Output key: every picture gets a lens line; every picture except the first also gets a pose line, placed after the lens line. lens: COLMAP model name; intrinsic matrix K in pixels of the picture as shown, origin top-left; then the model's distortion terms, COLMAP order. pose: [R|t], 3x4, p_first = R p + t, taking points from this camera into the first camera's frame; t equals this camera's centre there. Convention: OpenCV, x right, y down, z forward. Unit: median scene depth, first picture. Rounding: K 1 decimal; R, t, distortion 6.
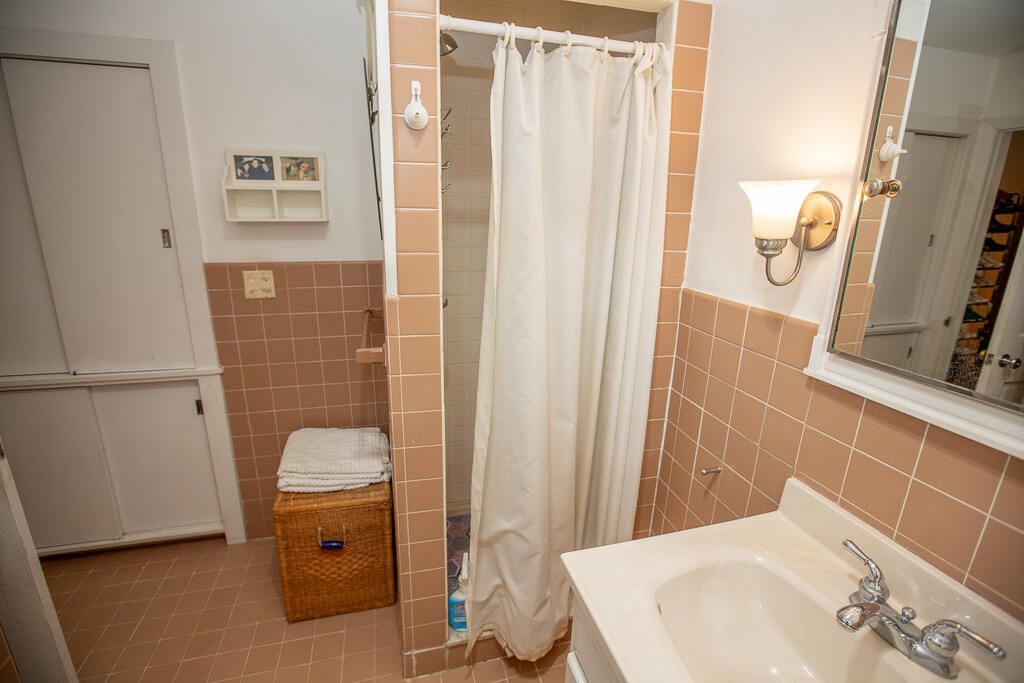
lens RADIAL K [[458.8, 0, 505.2], [0, 458.8, 337.5], [0, 0, 1]] dist [-0.033753, 0.004086]
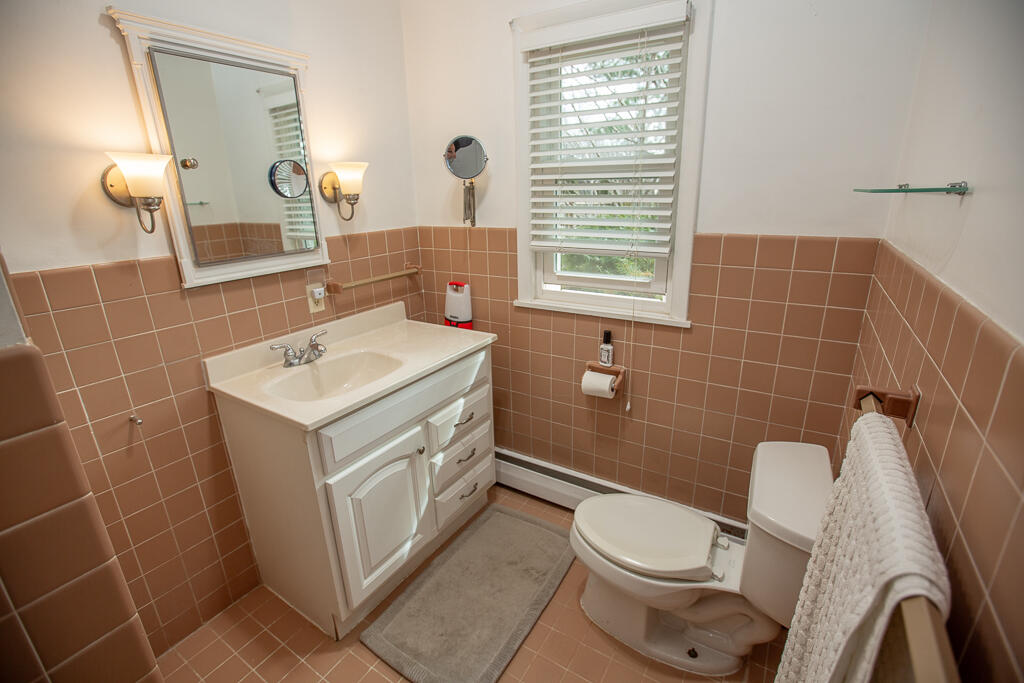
lens RADIAL K [[458.8, 0, 510.0], [0, 458.8, 339.0], [0, 0, 1]] dist [-0.033753, 0.004086]
pose [[-0.679287, -0.227085, 0.697855, -1.159784], [0.207339, 0.852794, 0.479325, -0.272713], [-0.703974, 0.470292, -0.532209, 1.141144]]
